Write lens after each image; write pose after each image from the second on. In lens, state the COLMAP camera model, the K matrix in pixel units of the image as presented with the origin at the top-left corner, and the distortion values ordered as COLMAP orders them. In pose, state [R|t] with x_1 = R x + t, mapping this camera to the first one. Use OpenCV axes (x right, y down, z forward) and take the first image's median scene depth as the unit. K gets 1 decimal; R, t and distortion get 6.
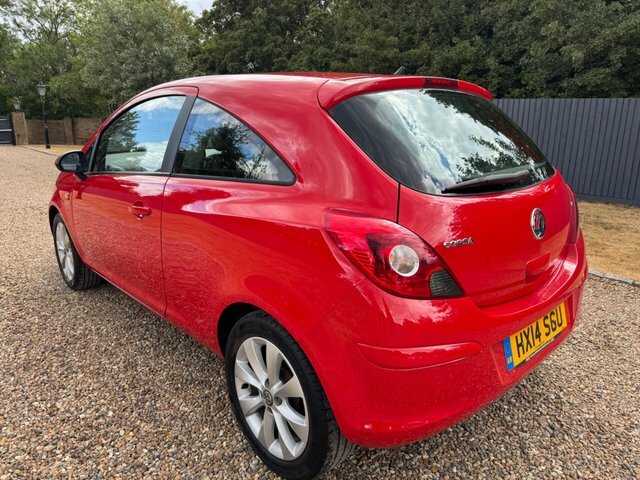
lens RADIAL K [[472.5, 0, 320.0], [0, 472.5, 240.0], [0, 0, 1]] dist [0.027788, -0.034555]
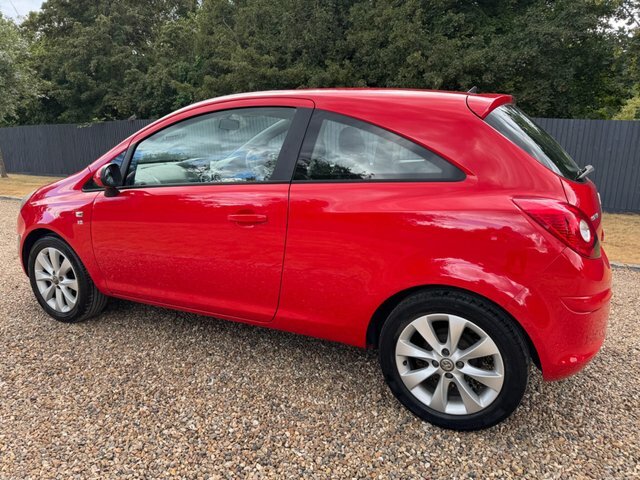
lens RADIAL K [[472.5, 0, 320.0], [0, 472.5, 240.0], [0, 0, 1]] dist [0.027788, -0.034555]
pose [[0.929490, -0.079789, 0.360114, -0.196202], [0.091143, 0.995730, -0.014629, 0.003772], [-0.357409, 0.046419, 0.932794, 0.001955]]
